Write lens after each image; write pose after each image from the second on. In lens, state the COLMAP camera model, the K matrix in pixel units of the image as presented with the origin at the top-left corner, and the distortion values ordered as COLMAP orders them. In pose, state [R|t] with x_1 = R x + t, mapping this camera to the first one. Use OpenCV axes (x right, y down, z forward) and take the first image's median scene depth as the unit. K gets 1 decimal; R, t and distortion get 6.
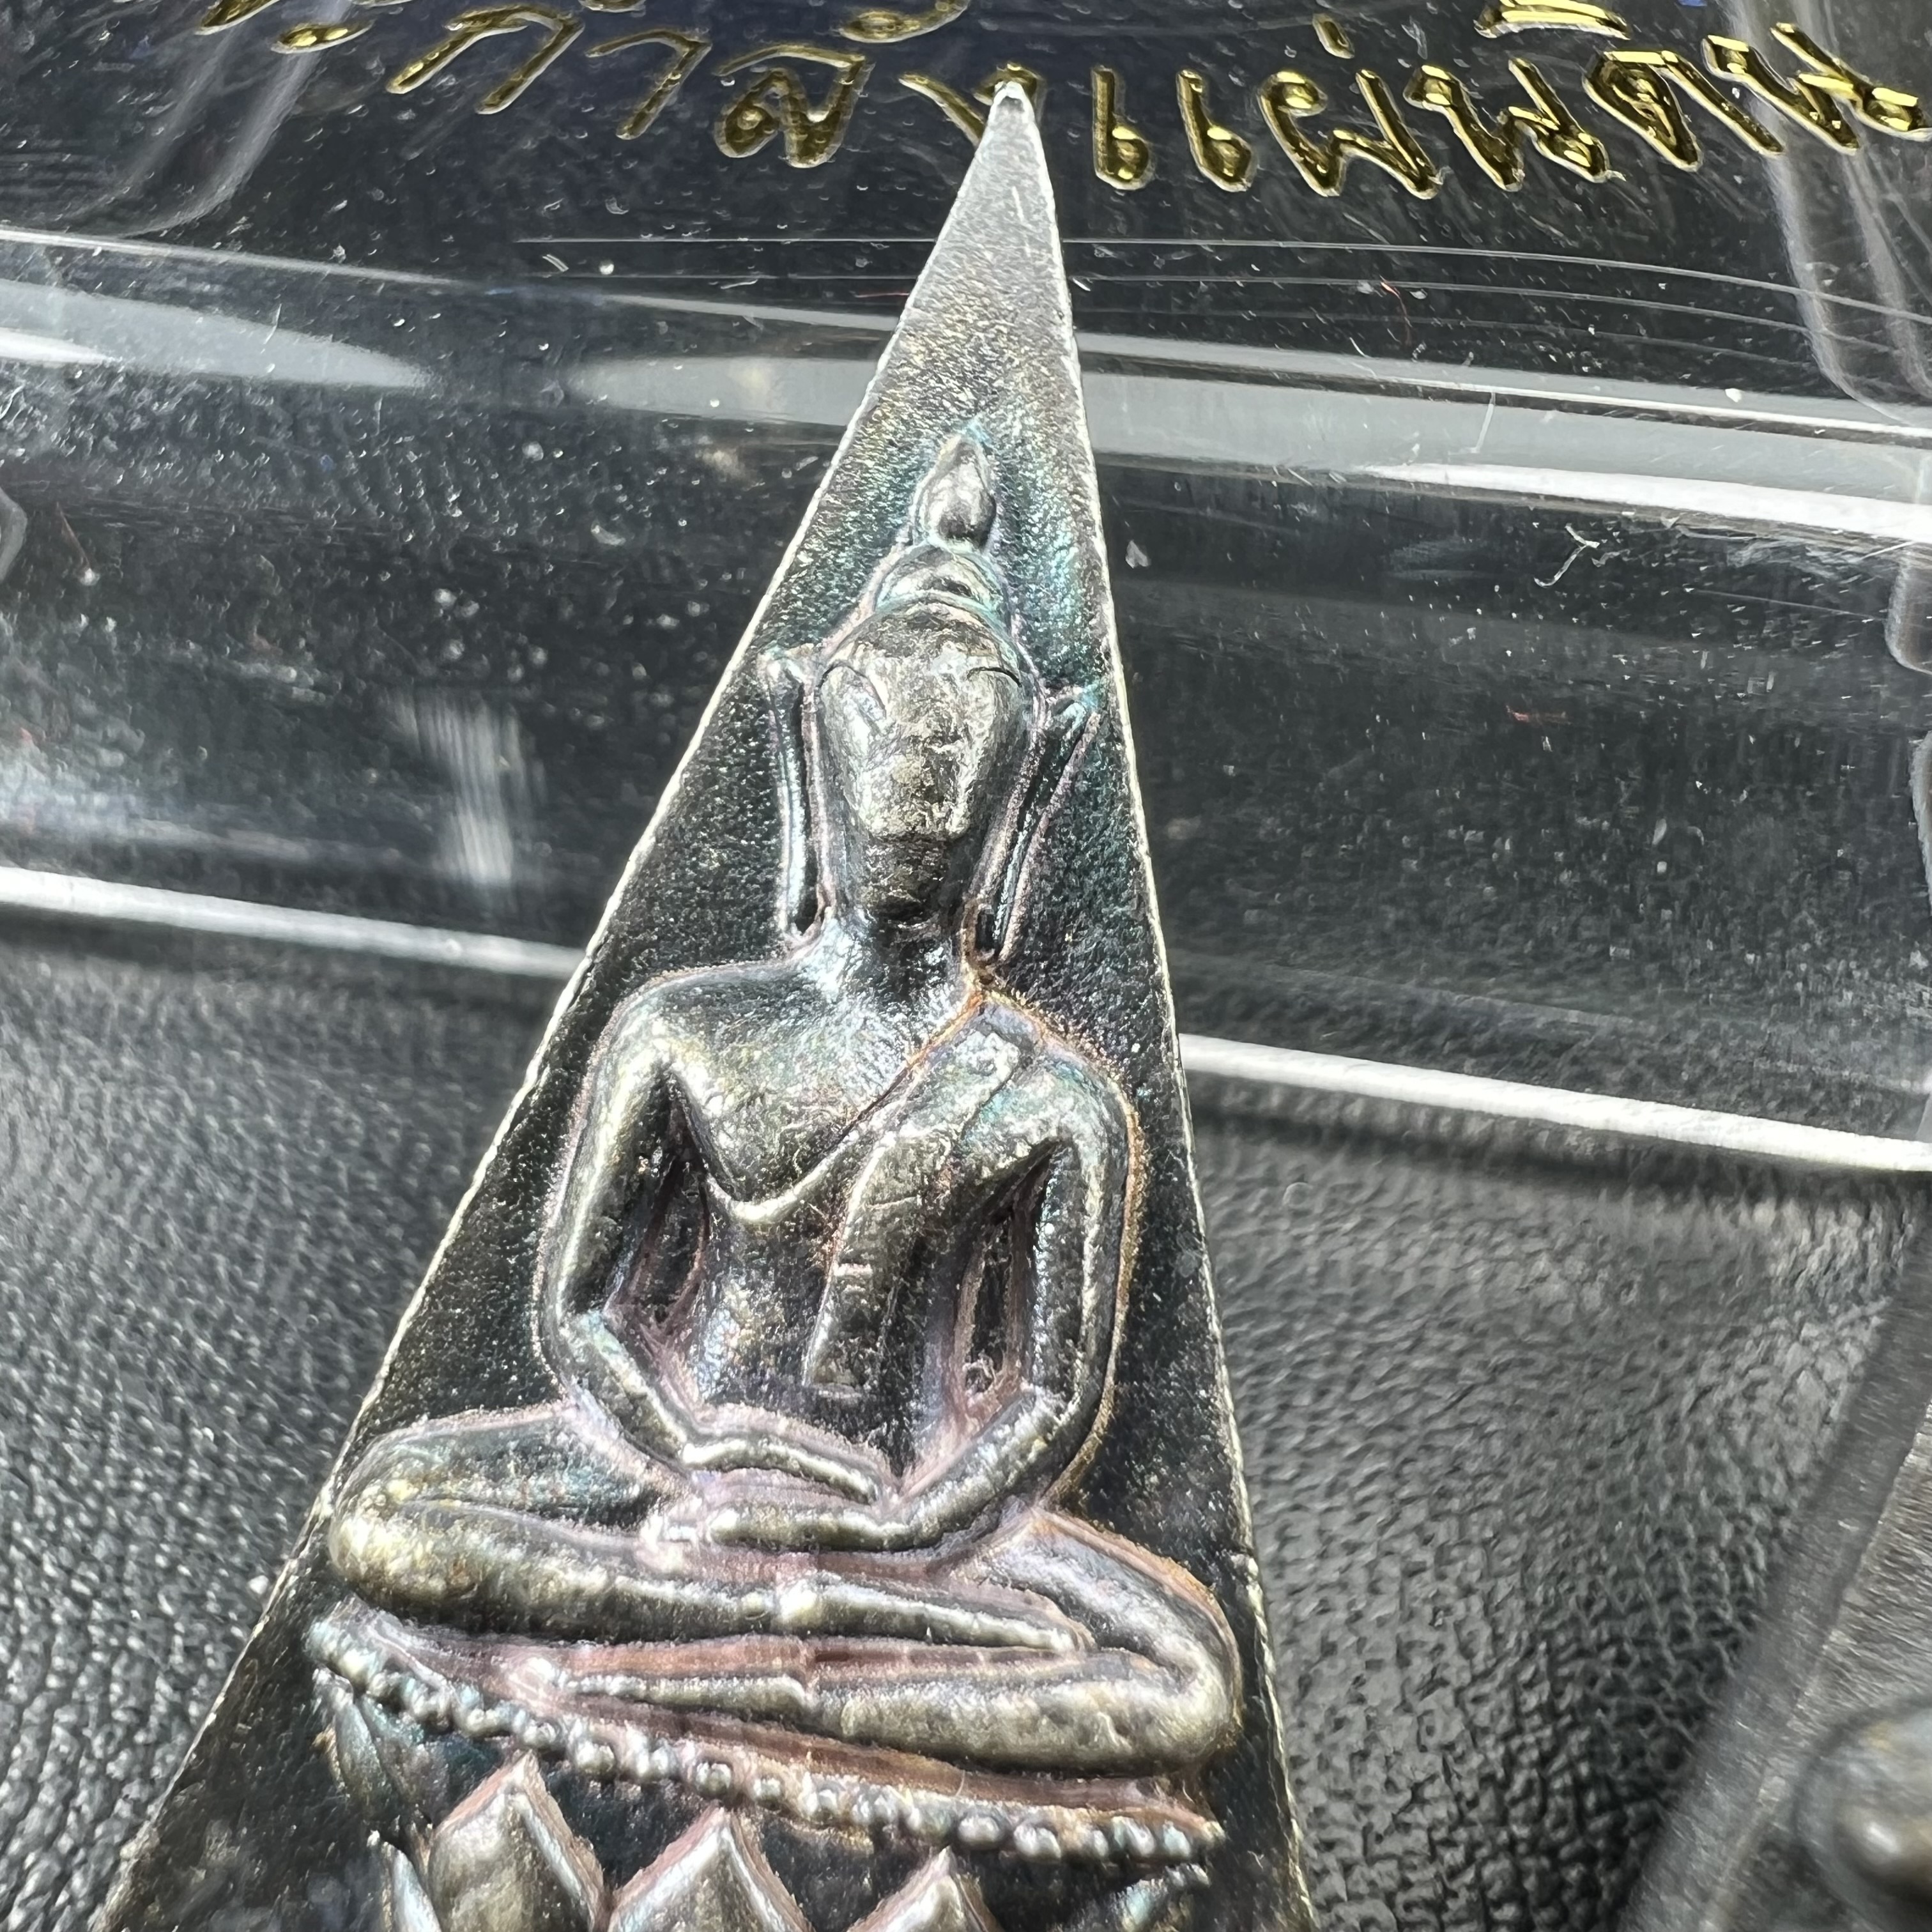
lens RADIAL K [[1993.5, 0, 791.2], [0, 1993.5, 887.6], [0, 0, 1]] dist [-0.015216, 0.000000]
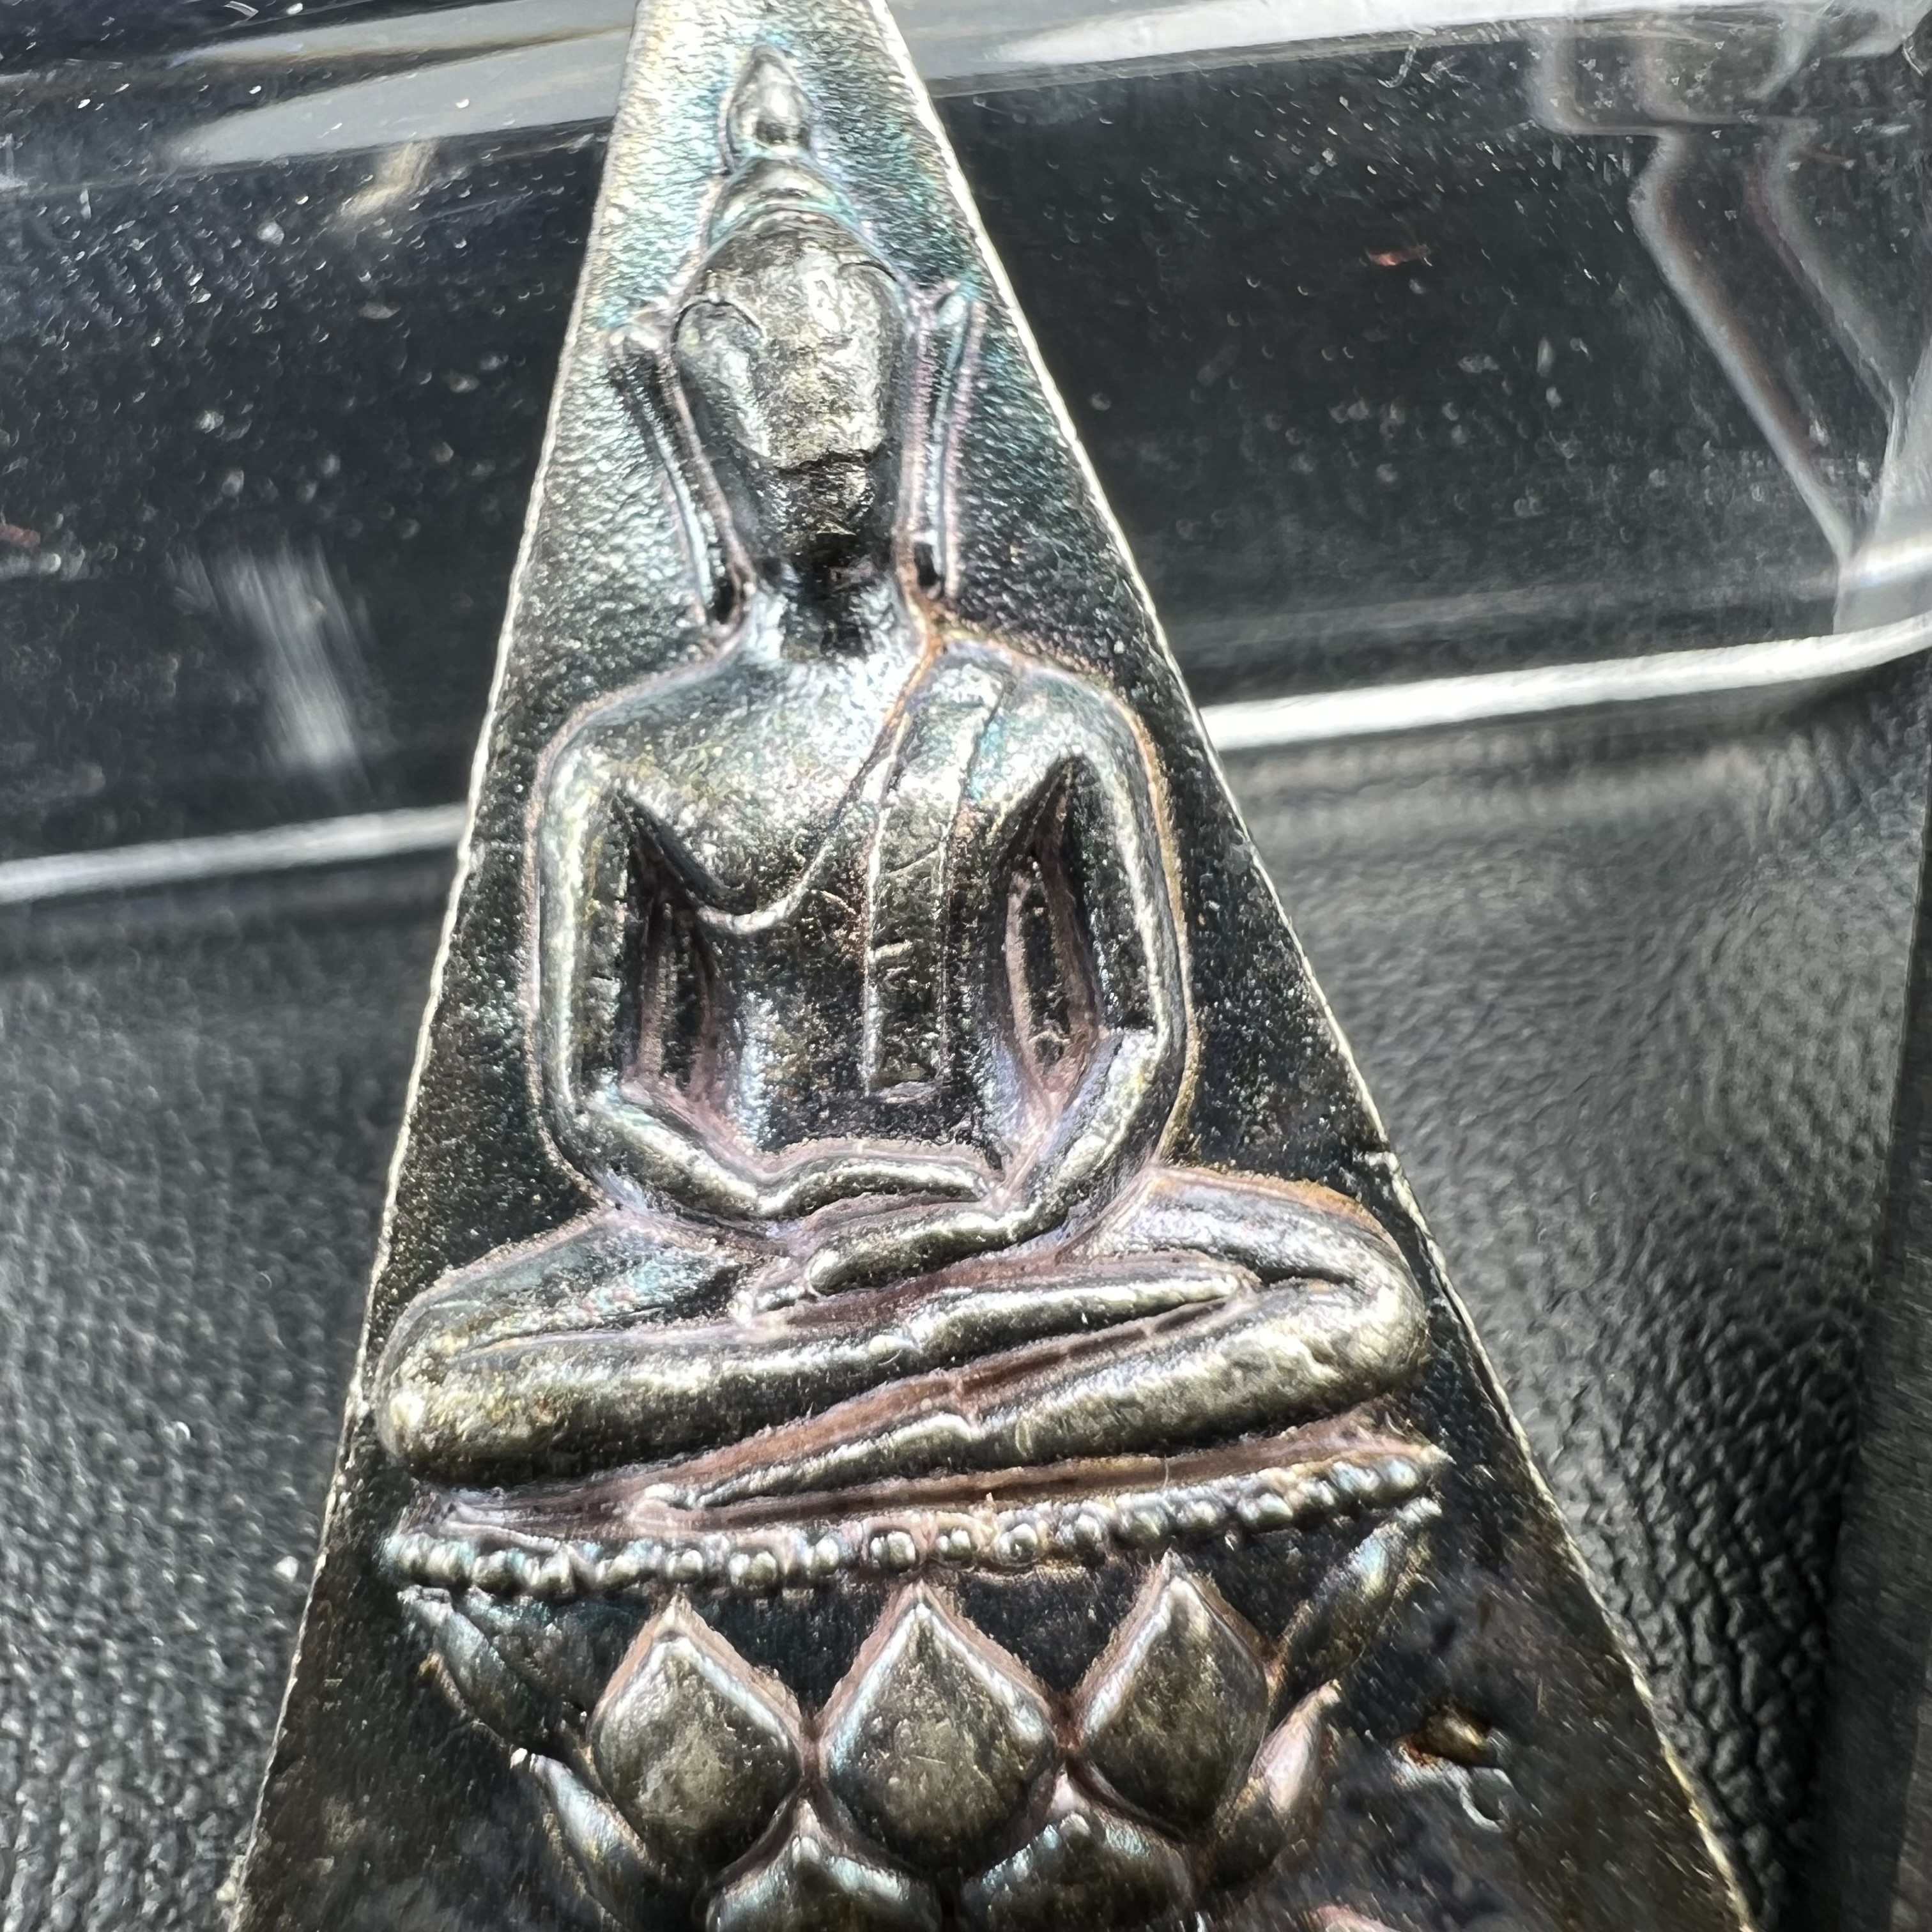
lens RADIAL K [[1993.5, 0, 778.6], [0, 1993.5, 884.0], [0, 0, 1]] dist [-0.015216, 0.000000]
pose [[0.960434, -0.255462, 0.110934, -0.099448], [0.256503, 0.966530, 0.005026, 0.137125], [-0.108505, 0.023628, 0.993815, 0.123986]]
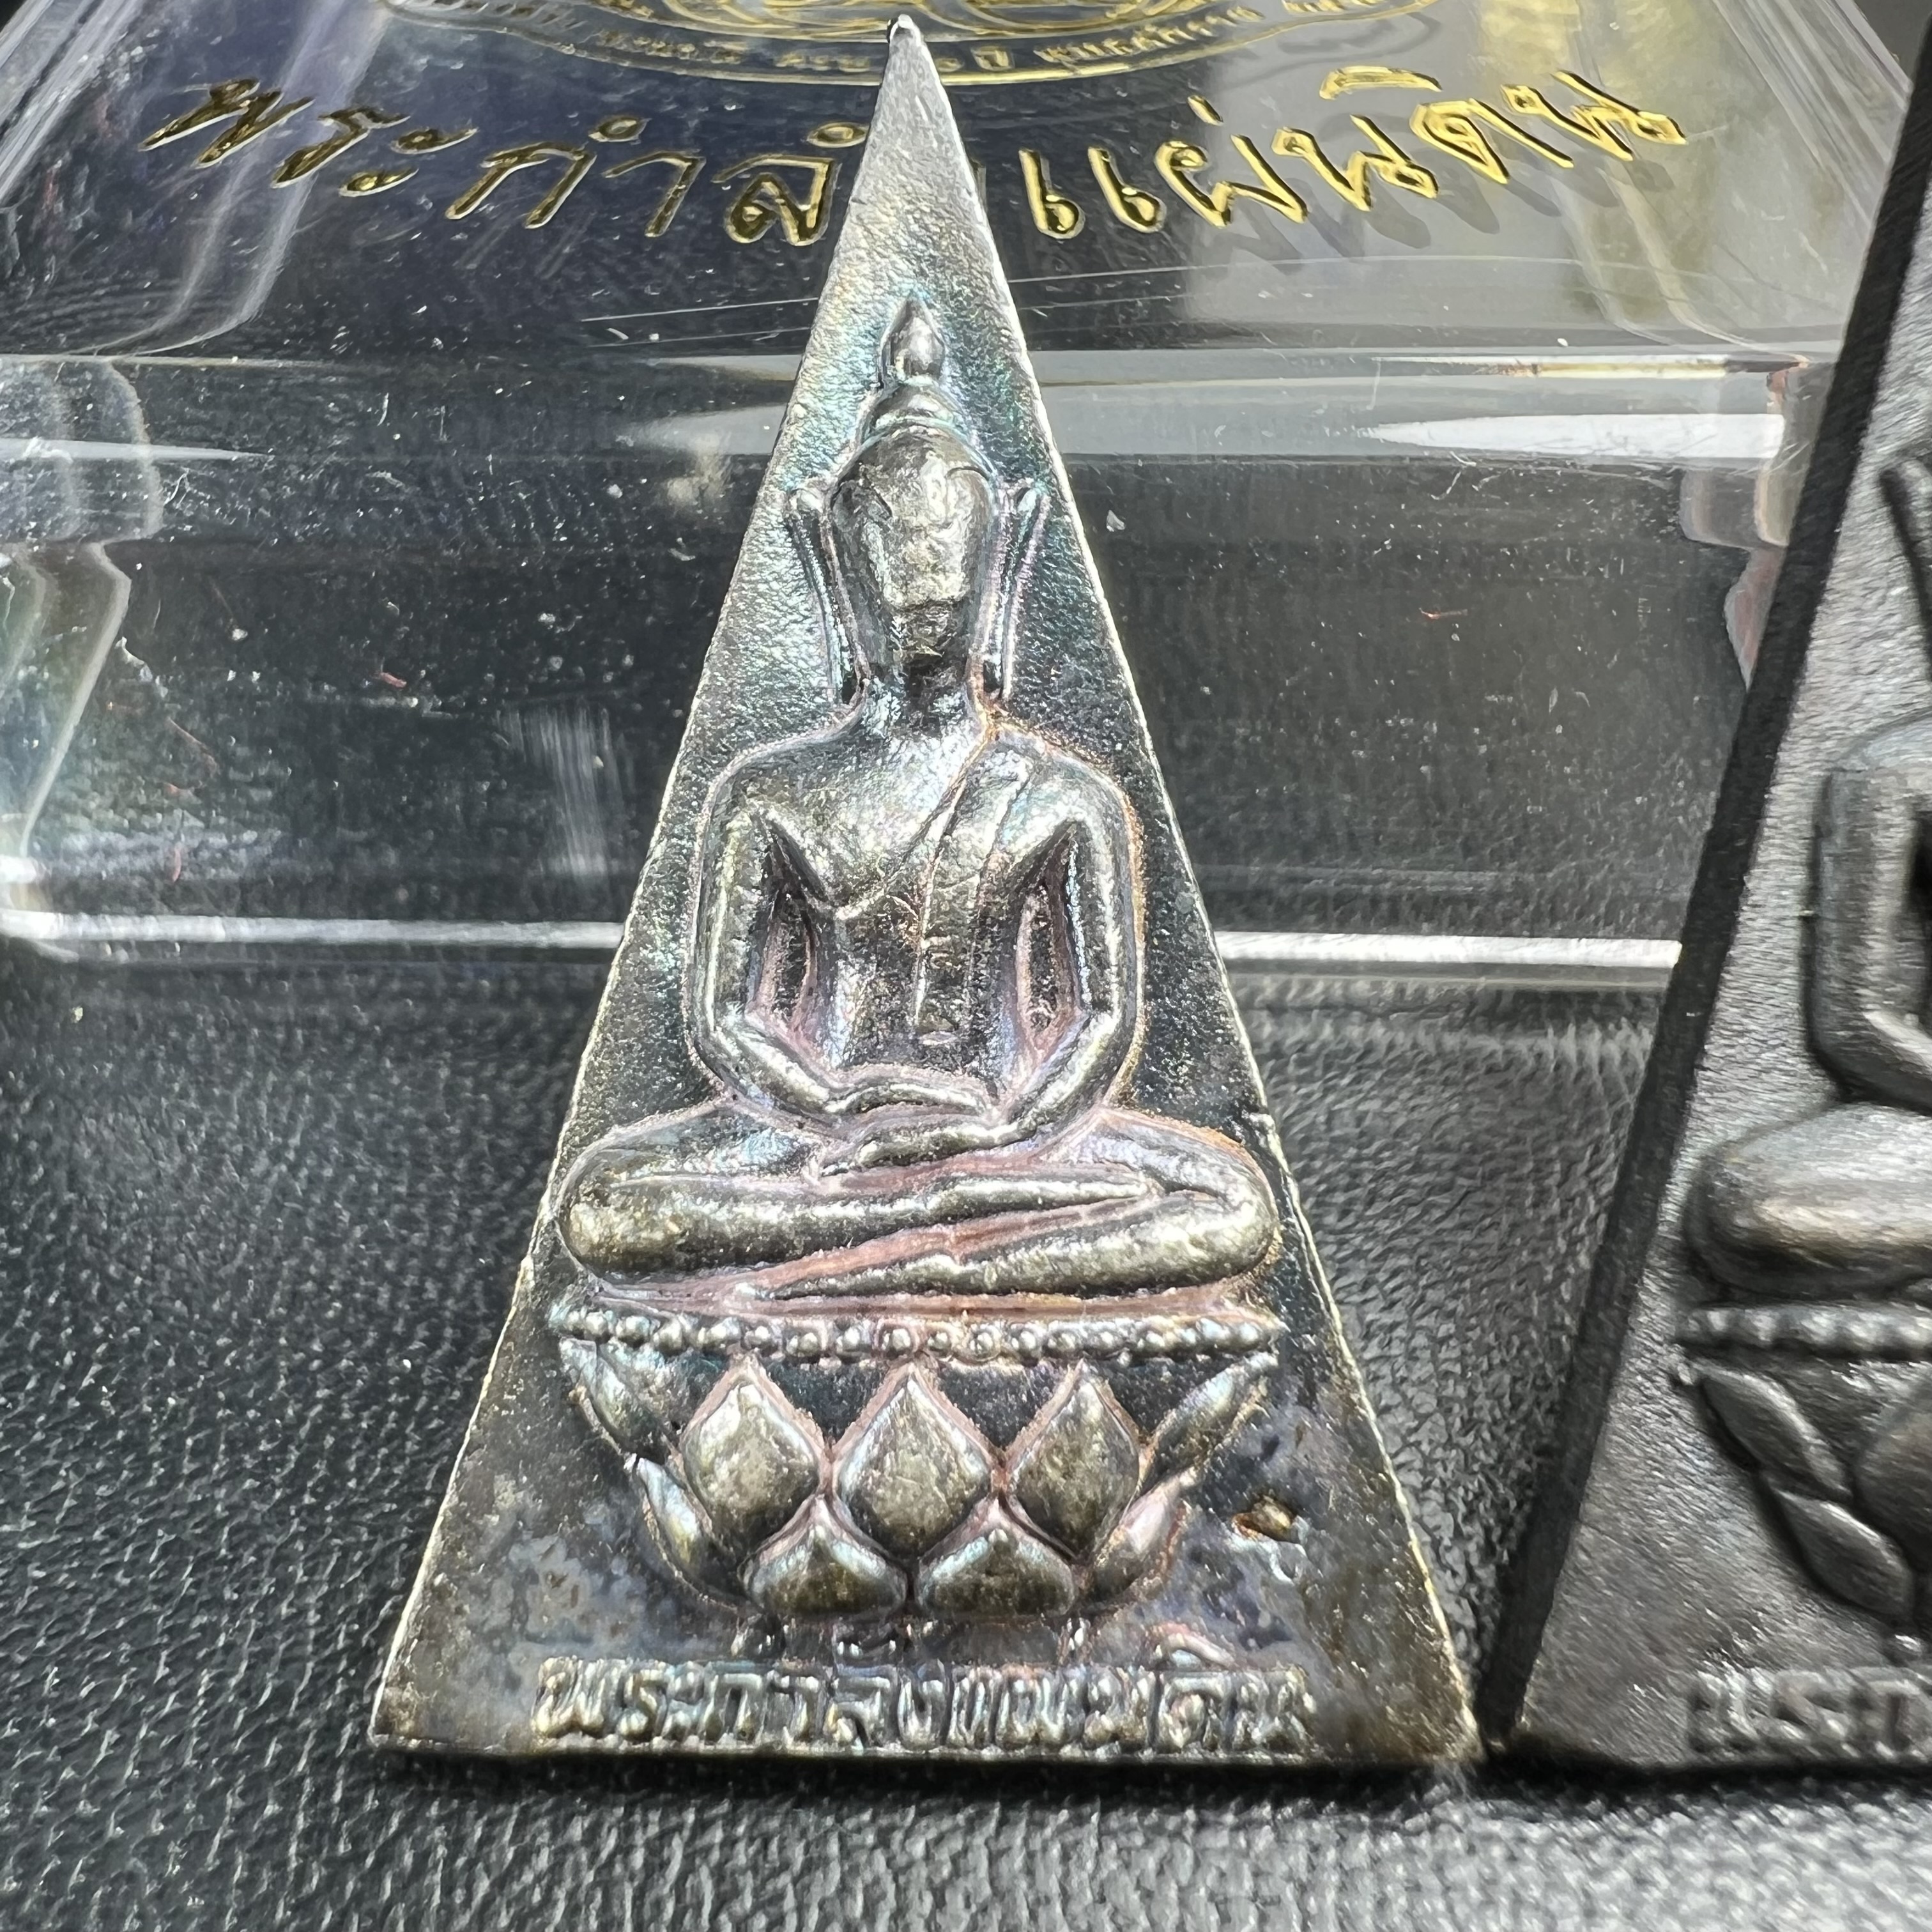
lens RADIAL K [[1993.5, 0, 827.3], [0, 1993.5, 883.2], [0, 0, 1]] dist [-0.015216, 0.000000]
pose [[0.984009, -0.159667, 0.078947, -0.126109], [0.158954, 0.987168, 0.015284, 0.115653], [-0.080374, -0.002491, 0.996762, -0.265410]]
